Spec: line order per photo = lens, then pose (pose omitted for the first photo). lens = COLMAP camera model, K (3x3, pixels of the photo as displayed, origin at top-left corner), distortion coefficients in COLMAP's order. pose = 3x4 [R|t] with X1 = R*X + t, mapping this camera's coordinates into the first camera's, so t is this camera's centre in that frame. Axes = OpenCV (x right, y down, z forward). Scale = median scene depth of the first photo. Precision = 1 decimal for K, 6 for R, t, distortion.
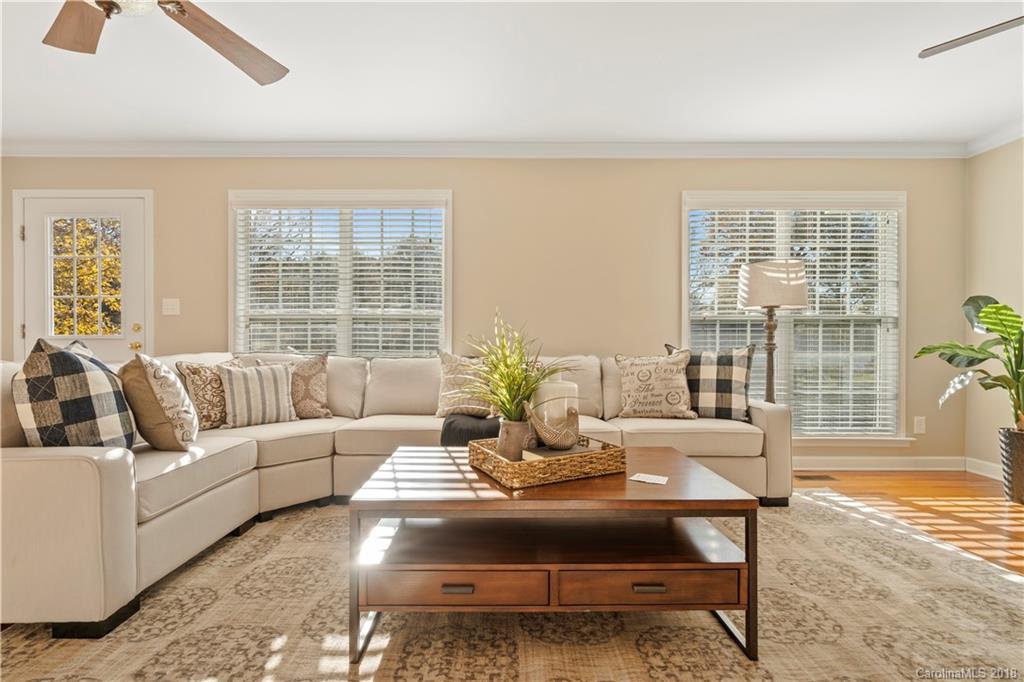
lens RADIAL K [[478.7, 0, 513.6], [0, 478.7, 339.0], [0, 0, 1]] dist [-0.000895, 0.000213]
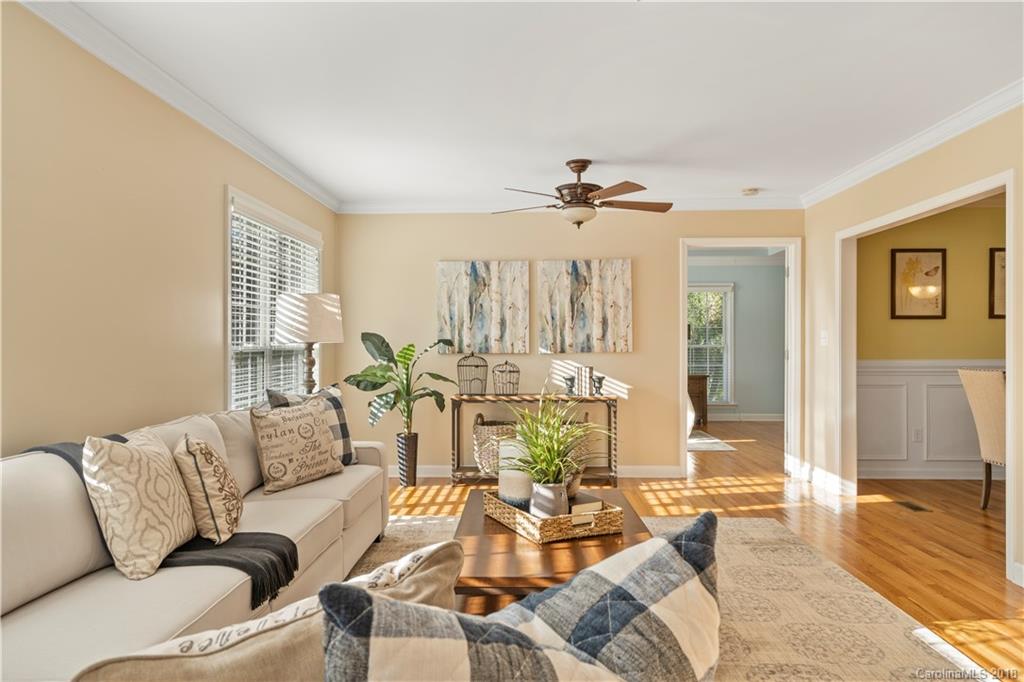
lens RADIAL K [[675.3, 0, 515.9], [0, 675.3, 340.5], [0, 0, 1]] dist [0.023280, -0.000192]
pose [[0.019547, 0.000711, 0.999809, -0.865112], [-0.002816, 0.999996, -0.000656, -0.076333], [-0.999805, -0.002802, 0.019549, 0.637341]]
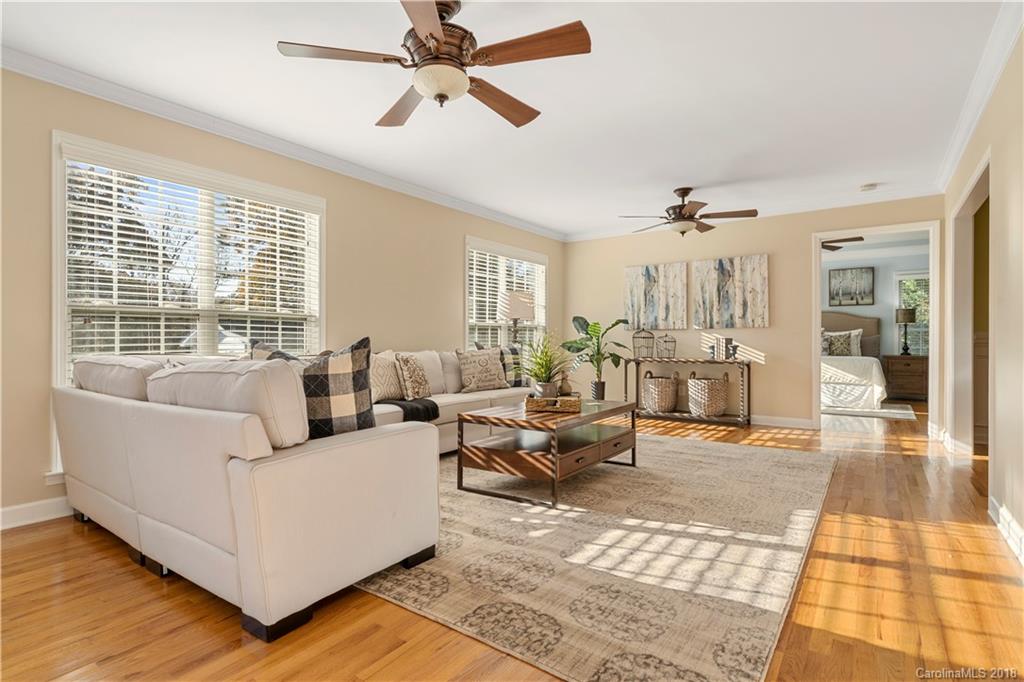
lens RADIAL K [[523.1, 0, 512.0], [0, 523.1, 341.0], [0, 0, 1]] dist [0.002095, 0.000663]
pose [[0.576886, -0.002735, 0.816820, -1.031115], [-0.001577, 0.999989, 0.004462, 0.001652], [-0.816823, -0.003863, 0.576876, -0.020684]]
